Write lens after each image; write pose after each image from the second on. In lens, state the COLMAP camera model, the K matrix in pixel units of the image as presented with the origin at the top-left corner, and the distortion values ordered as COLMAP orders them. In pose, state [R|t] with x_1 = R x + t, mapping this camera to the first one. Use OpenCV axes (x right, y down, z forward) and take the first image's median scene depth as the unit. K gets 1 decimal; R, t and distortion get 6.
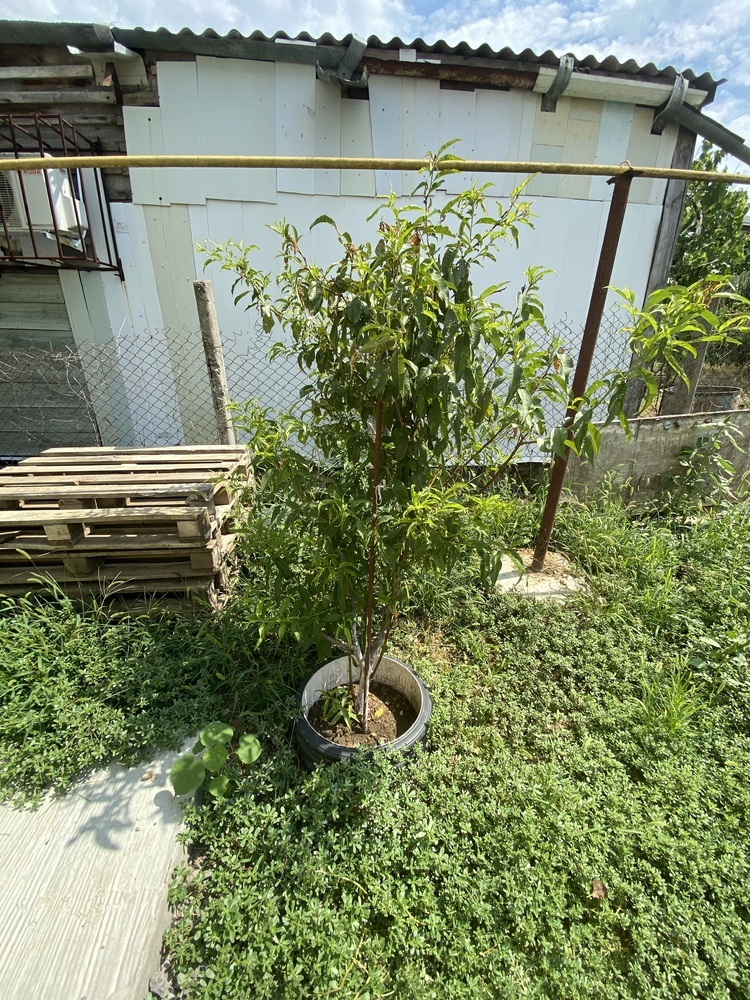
lens RADIAL K [[405.1, 0, 374.1], [0, 405.1, 498.5], [0, 0, 1]] dist [0.015943, -0.017960]
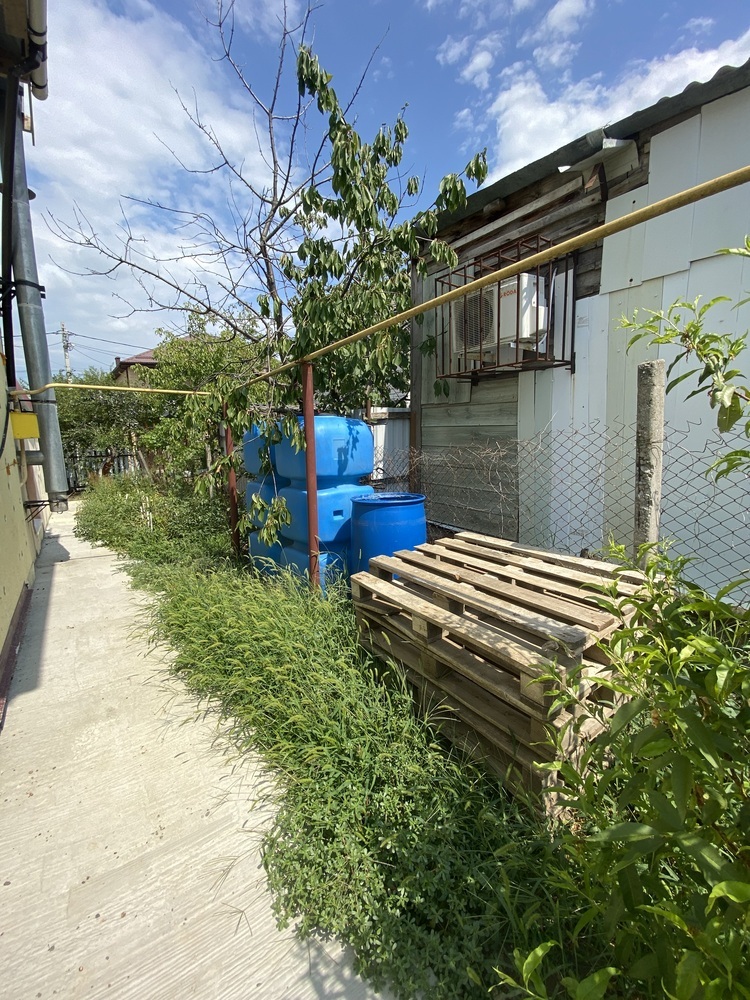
lens RADIAL K [[405.1, 0, 374.1], [0, 405.1, 498.5], [0, 0, 1]] dist [0.015943, -0.017960]
pose [[0.524241, 0.109843, -0.844456, -0.015797], [-0.260577, 0.964771, -0.036274, -0.109616], [0.810722, 0.239062, 0.534396, 0.204965]]
